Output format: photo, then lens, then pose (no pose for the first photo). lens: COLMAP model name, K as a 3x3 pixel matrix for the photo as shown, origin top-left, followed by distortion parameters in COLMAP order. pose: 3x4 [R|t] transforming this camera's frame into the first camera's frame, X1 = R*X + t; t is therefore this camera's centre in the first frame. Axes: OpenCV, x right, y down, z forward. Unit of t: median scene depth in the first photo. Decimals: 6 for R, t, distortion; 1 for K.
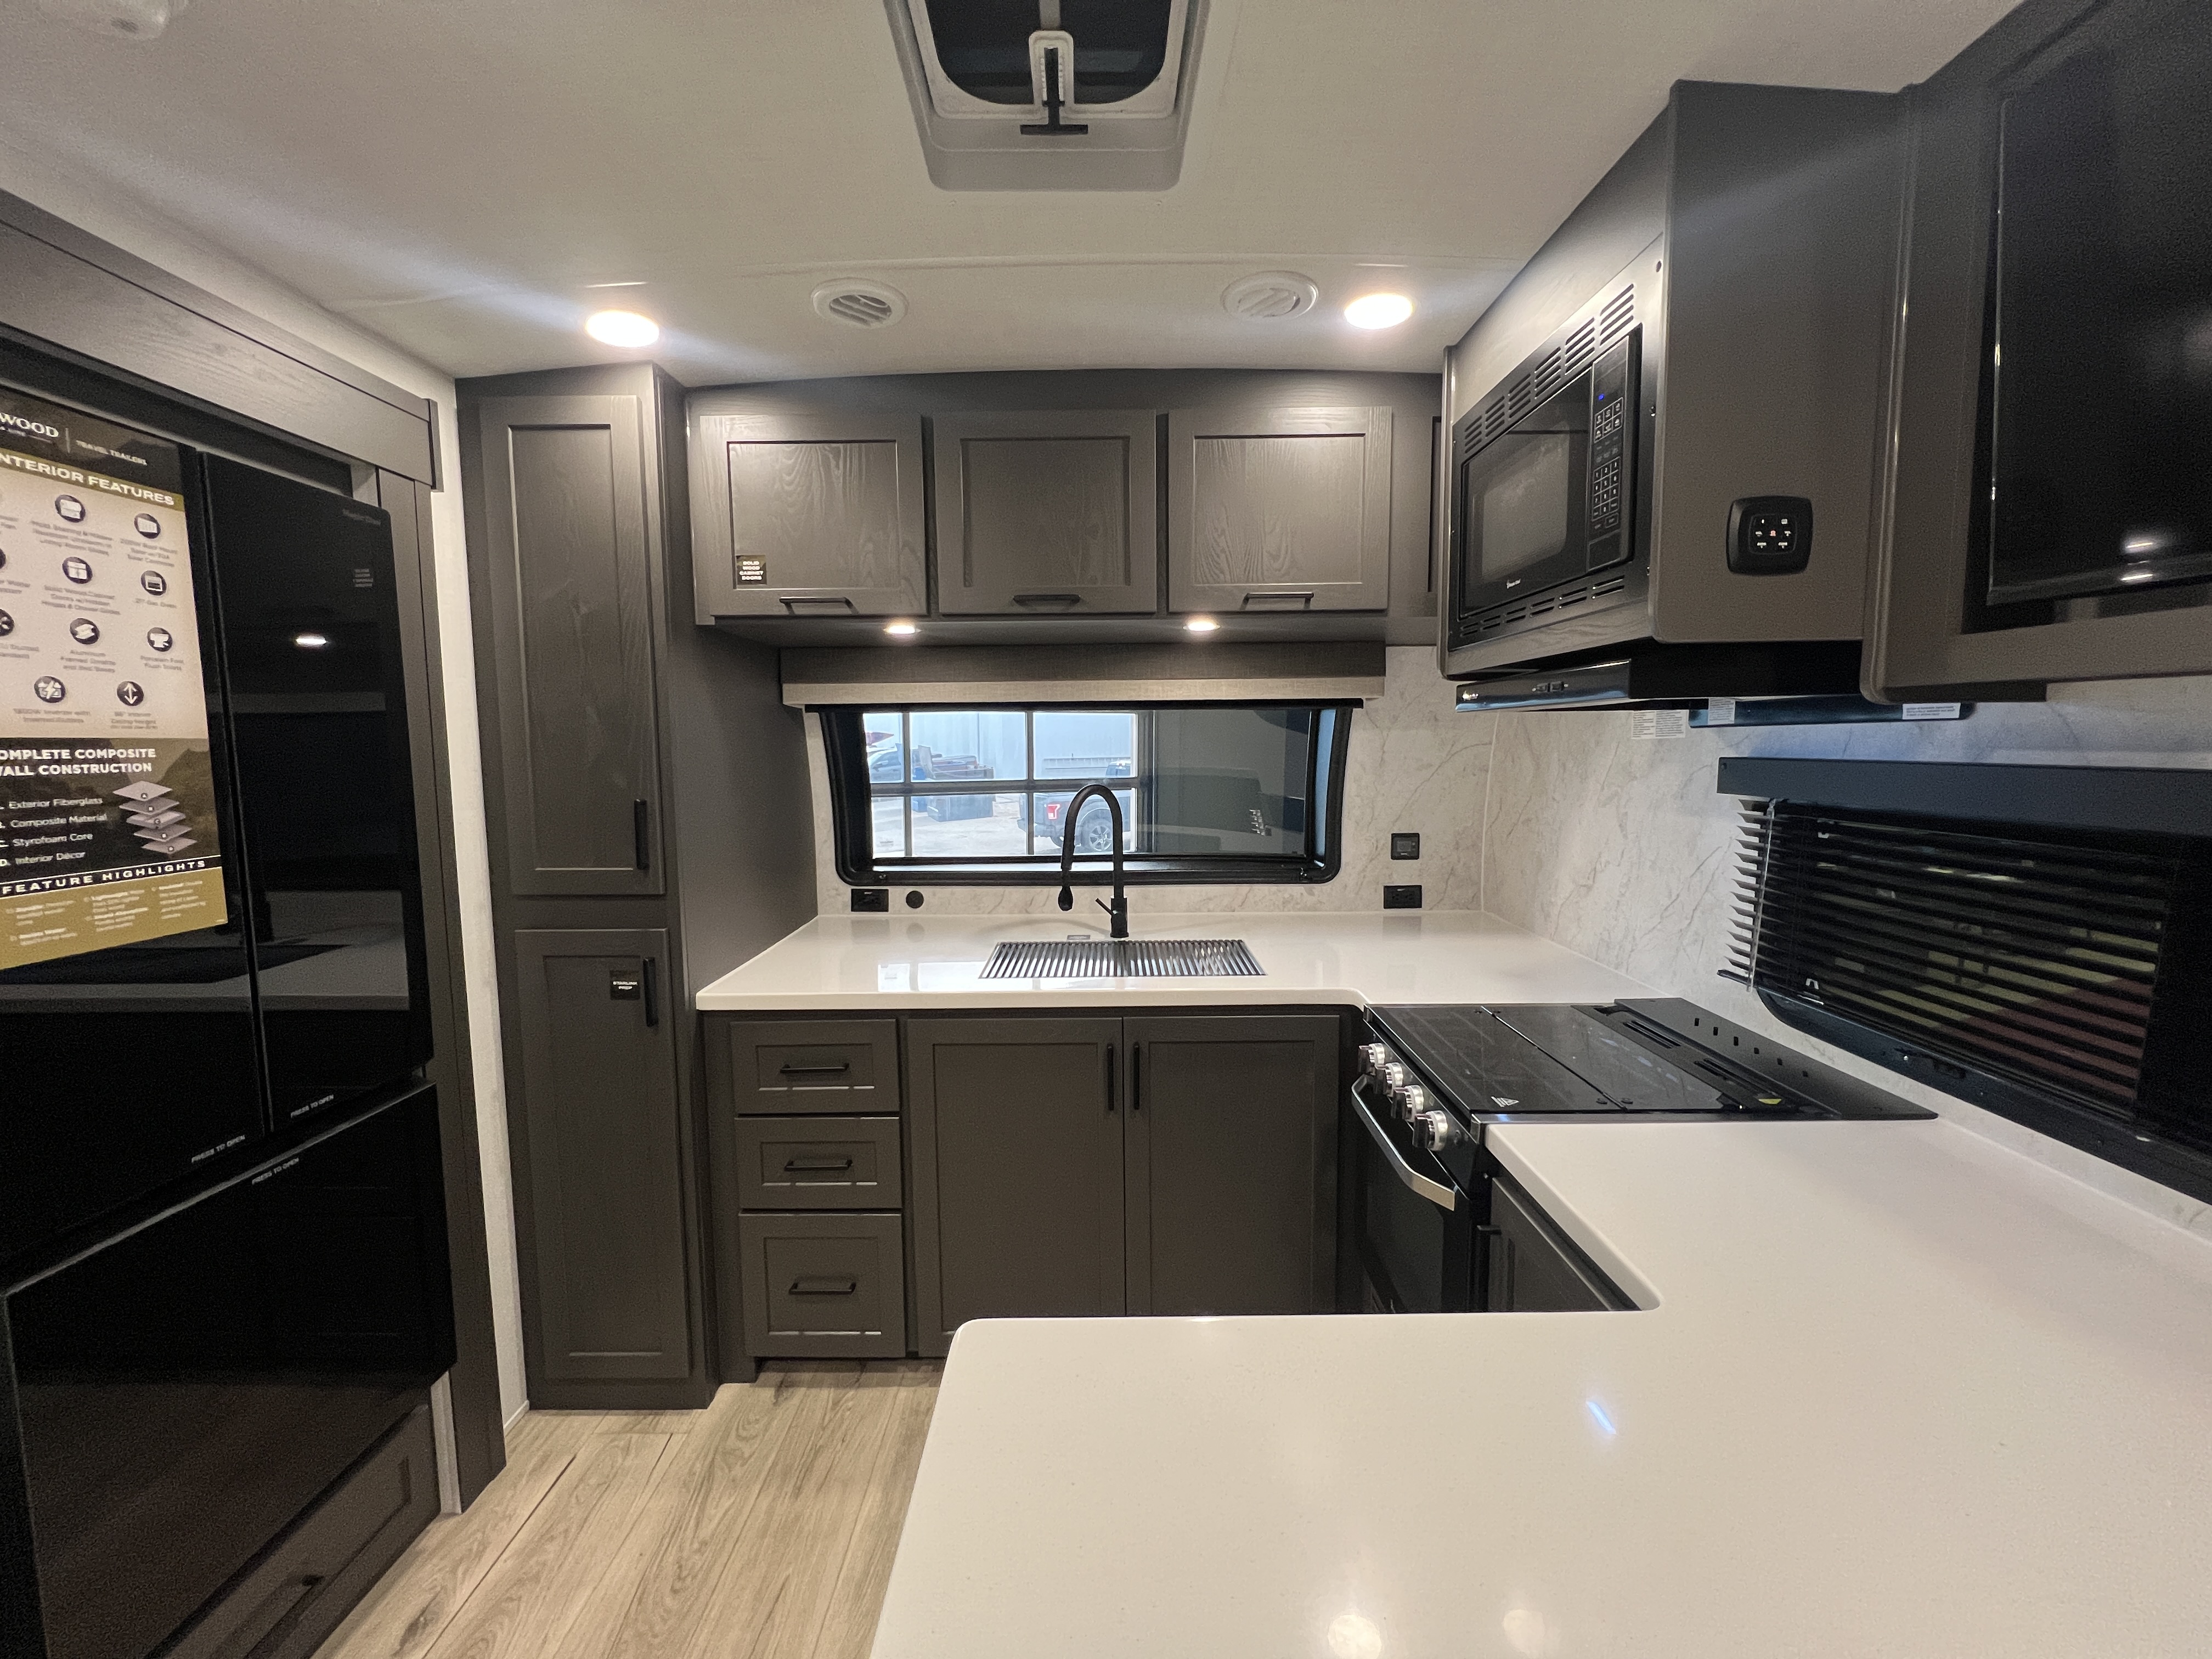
lens RADIAL K [[888.0, 0, 1096.5], [0, 888.0, 825.6], [0, 0, 1]] dist [-0.001398, -0.000145]
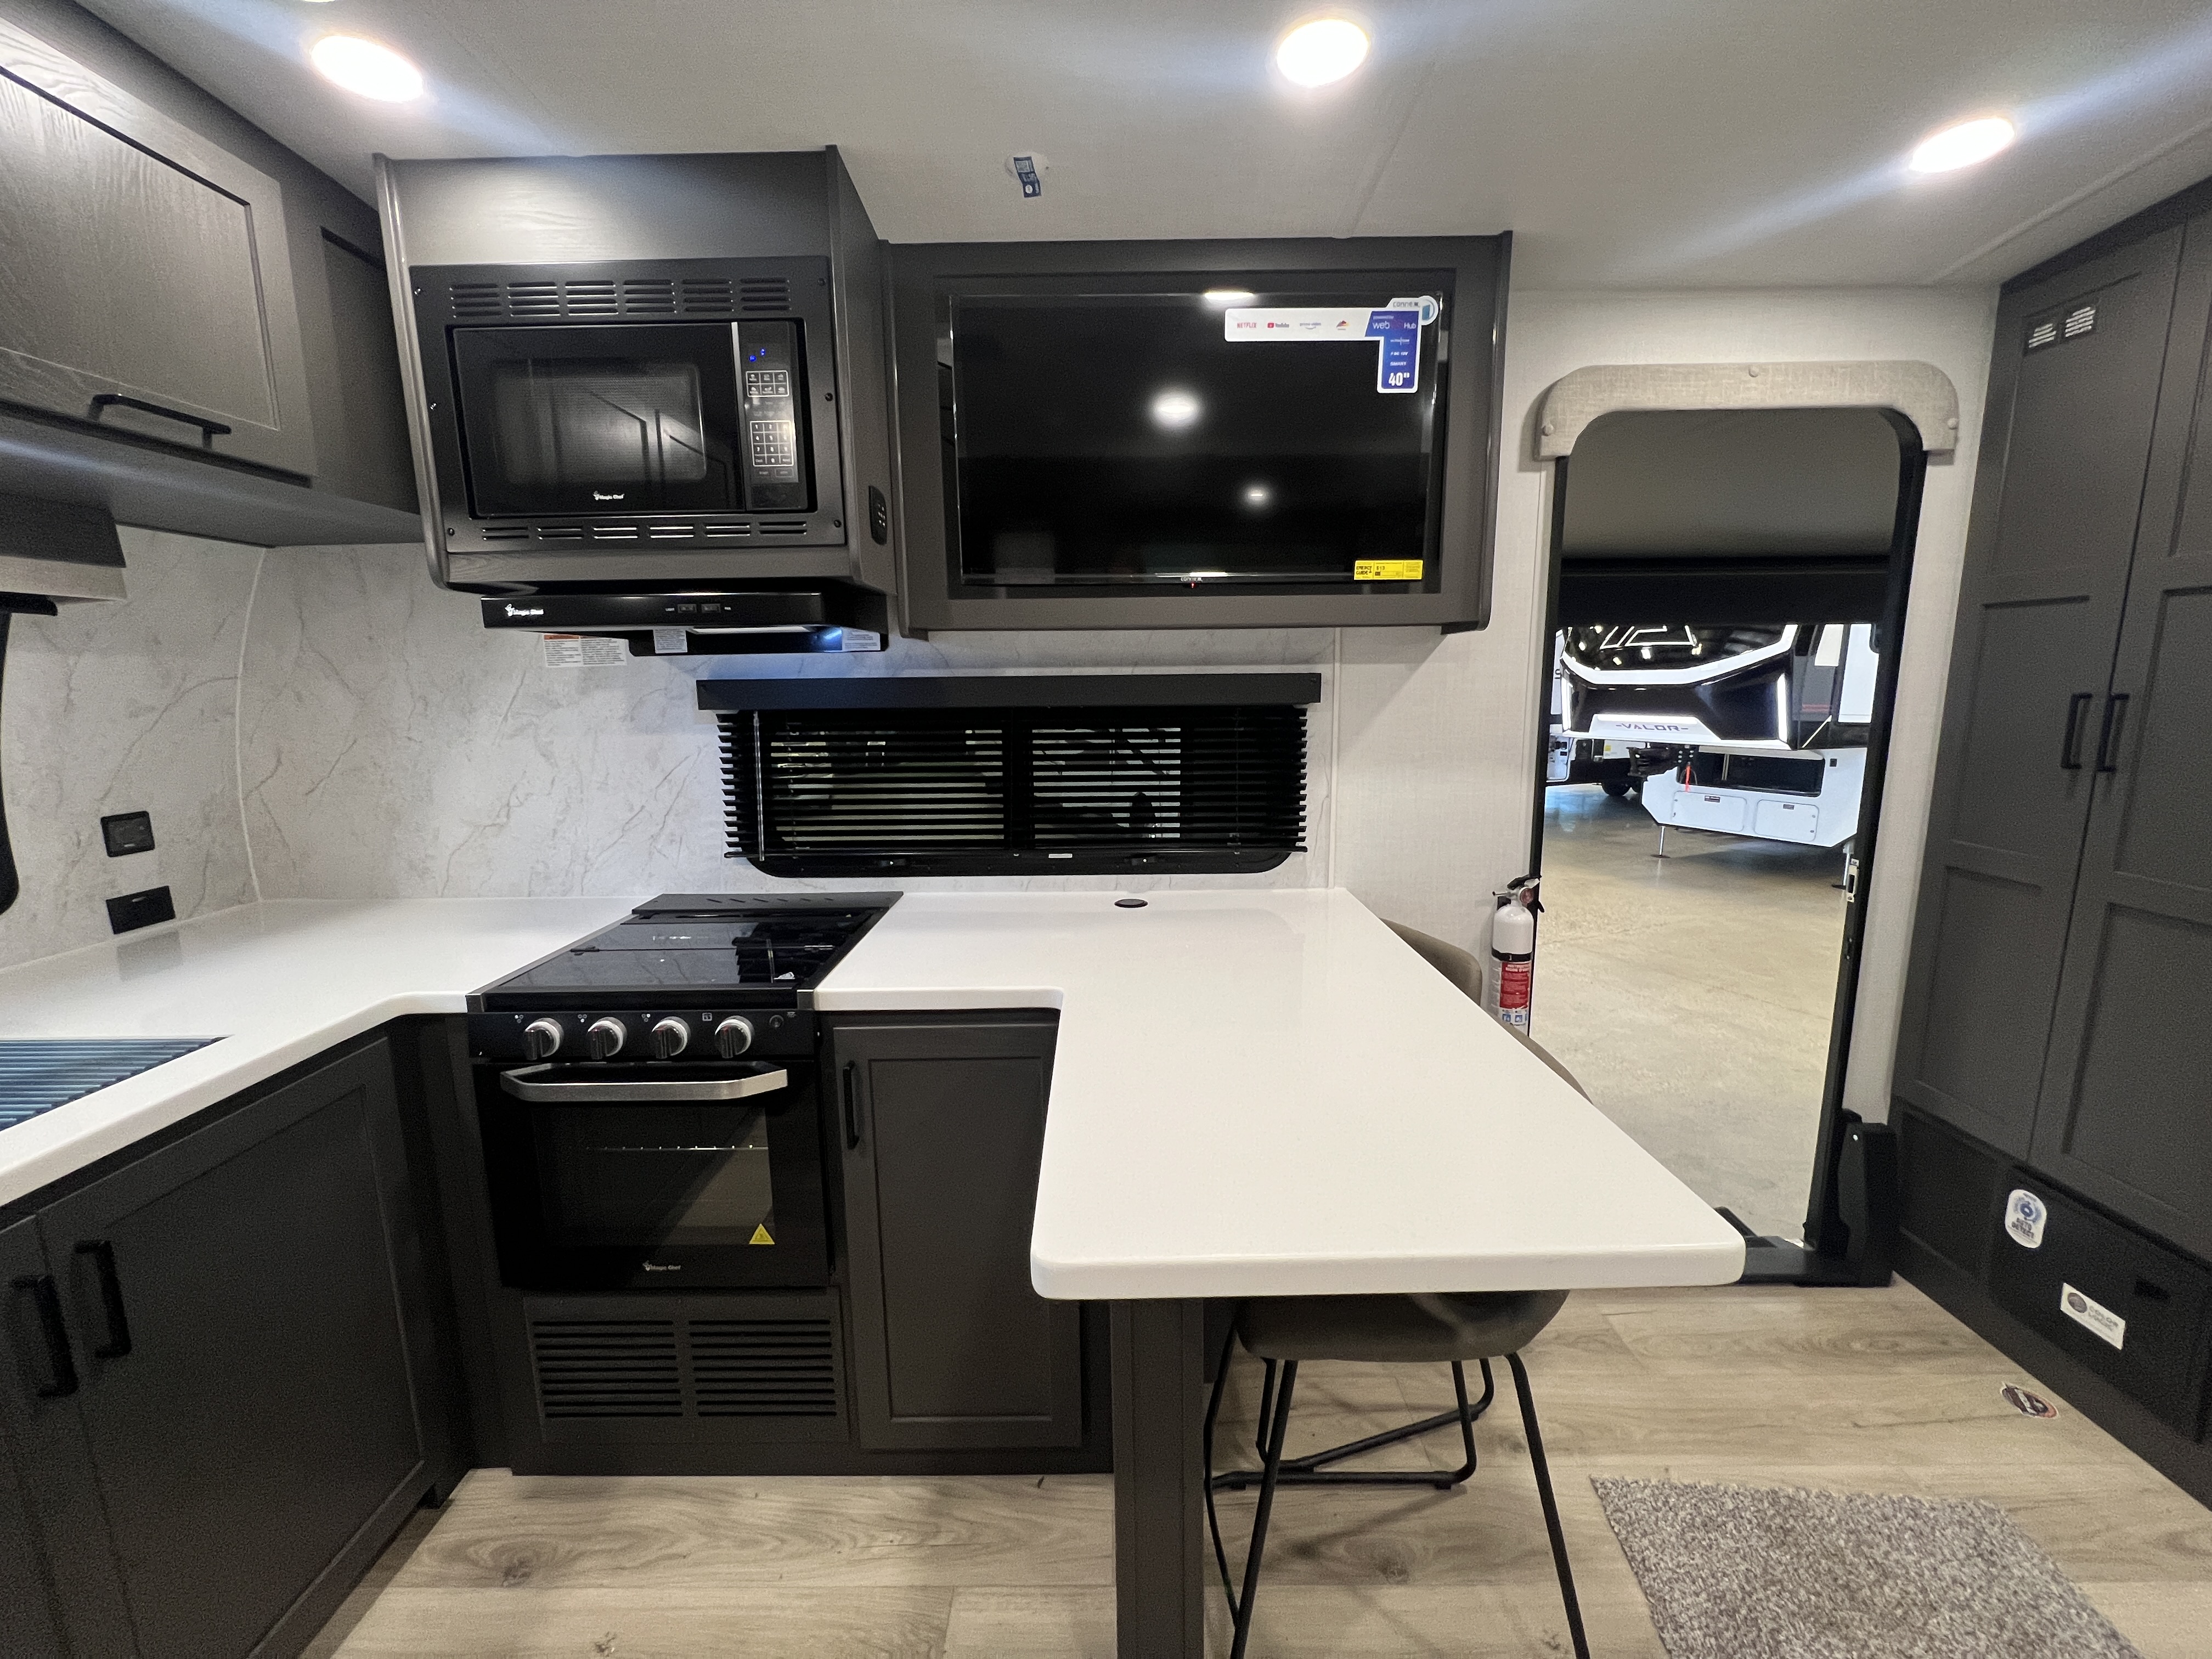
lens RADIAL K [[888.0, 0, 1096.9], [0, 888.0, 824.0], [0, 0, 1]] dist [-0.001398, -0.000145]
pose [[-0.000173, -0.149472, 0.988766, -0.411441], [0.109864, 0.982778, 0.148586, -0.003455], [-0.993947, 0.108655, 0.016252, 0.367801]]
